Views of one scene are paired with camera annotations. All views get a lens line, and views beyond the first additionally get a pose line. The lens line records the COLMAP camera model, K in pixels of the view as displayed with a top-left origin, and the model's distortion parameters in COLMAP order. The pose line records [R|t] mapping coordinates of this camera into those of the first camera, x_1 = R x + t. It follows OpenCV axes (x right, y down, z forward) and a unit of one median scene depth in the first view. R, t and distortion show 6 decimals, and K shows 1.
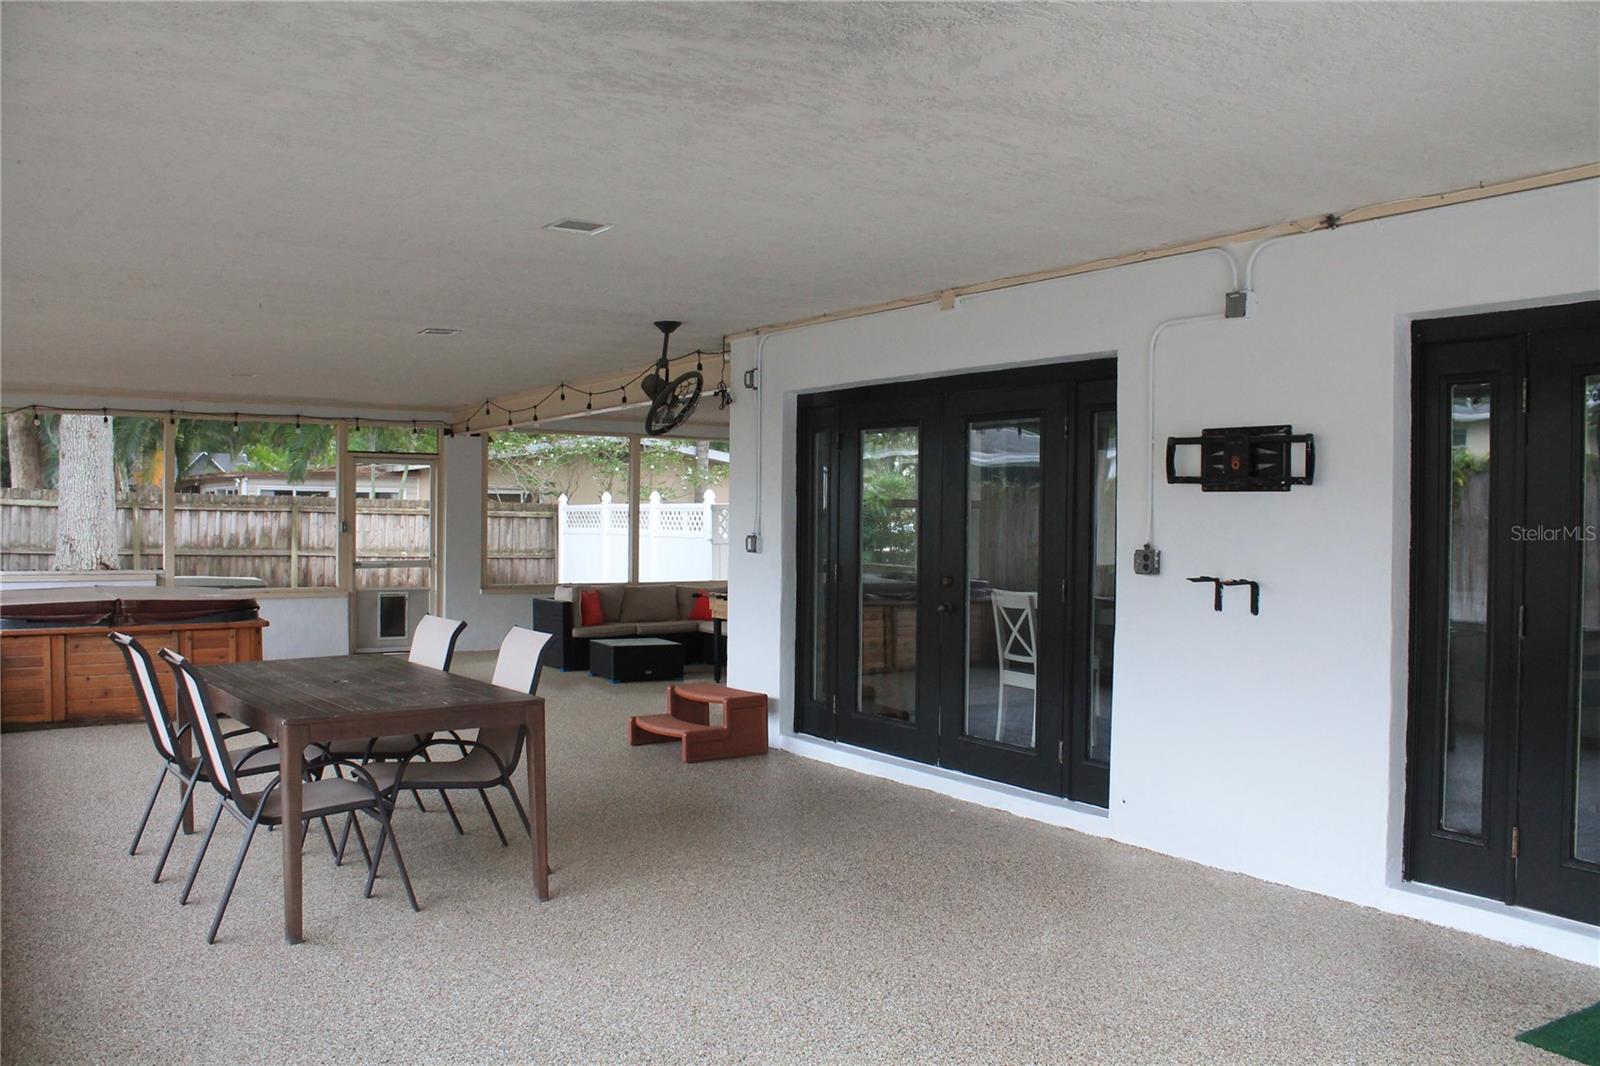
lens RADIAL K [[1335.6, 0, 782.5], [0, 1335.6, 540.1], [0, 0, 1]] dist [-0.169843, 0.152908]
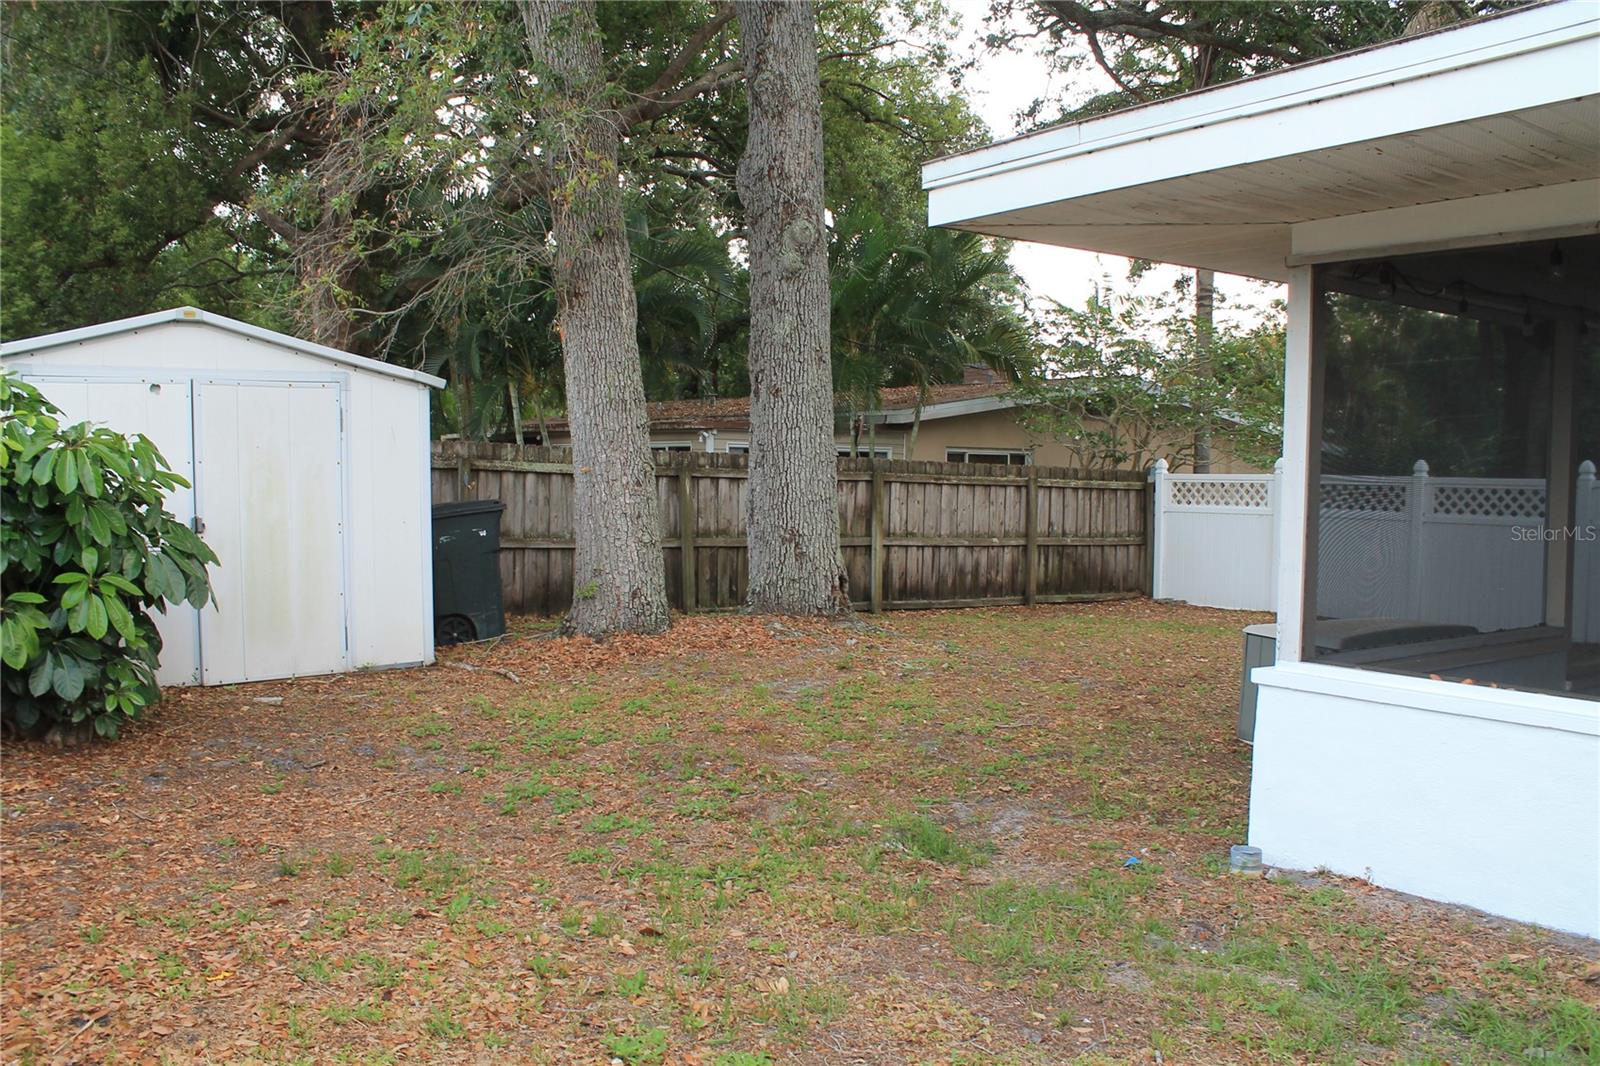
lens RADIAL K [[1335.6, 0, 782.5], [0, 1335.6, 540.1], [0, 0, 1]] dist [-0.169843, 0.152908]
pose [[0.998650, 0.001401, 0.051929, -0.455184], [-0.003158, 0.999425, 0.033757, -0.014379], [-0.051852, -0.033876, 0.998080, 0.301948]]
